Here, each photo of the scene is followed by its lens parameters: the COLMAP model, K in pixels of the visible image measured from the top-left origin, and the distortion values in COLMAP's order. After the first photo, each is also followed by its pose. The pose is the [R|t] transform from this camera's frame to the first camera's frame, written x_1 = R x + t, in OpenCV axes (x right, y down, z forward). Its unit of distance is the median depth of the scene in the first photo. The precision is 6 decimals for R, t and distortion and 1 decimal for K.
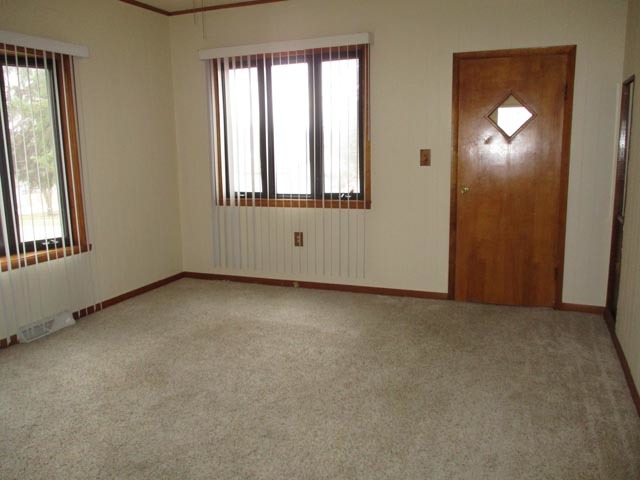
lens RADIAL K [[531.7, 0, 322.2], [0, 531.7, 239.4], [0, 0, 1]] dist [-0.042682, 0.026711]
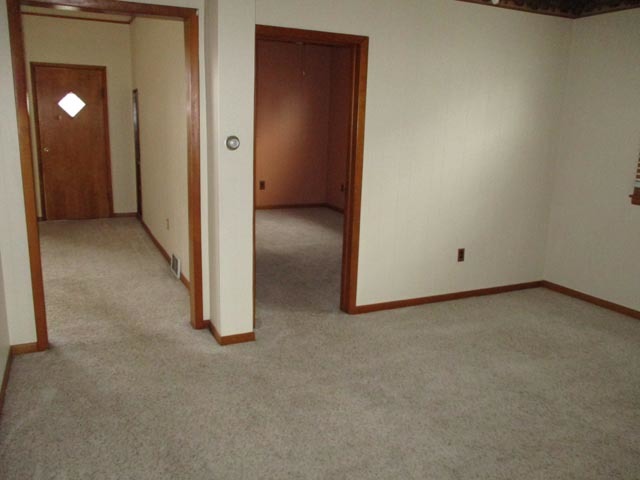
lens RADIAL K [[531.7, 0, 321.5], [0, 531.7, 238.2], [0, 0, 1]] dist [-0.042682, 0.026711]
pose [[0.692654, -0.111854, 0.712544, -0.333910], [0.092439, 0.993522, 0.066102, 0.153510], [-0.715322, 0.020081, 0.698507, -0.731343]]
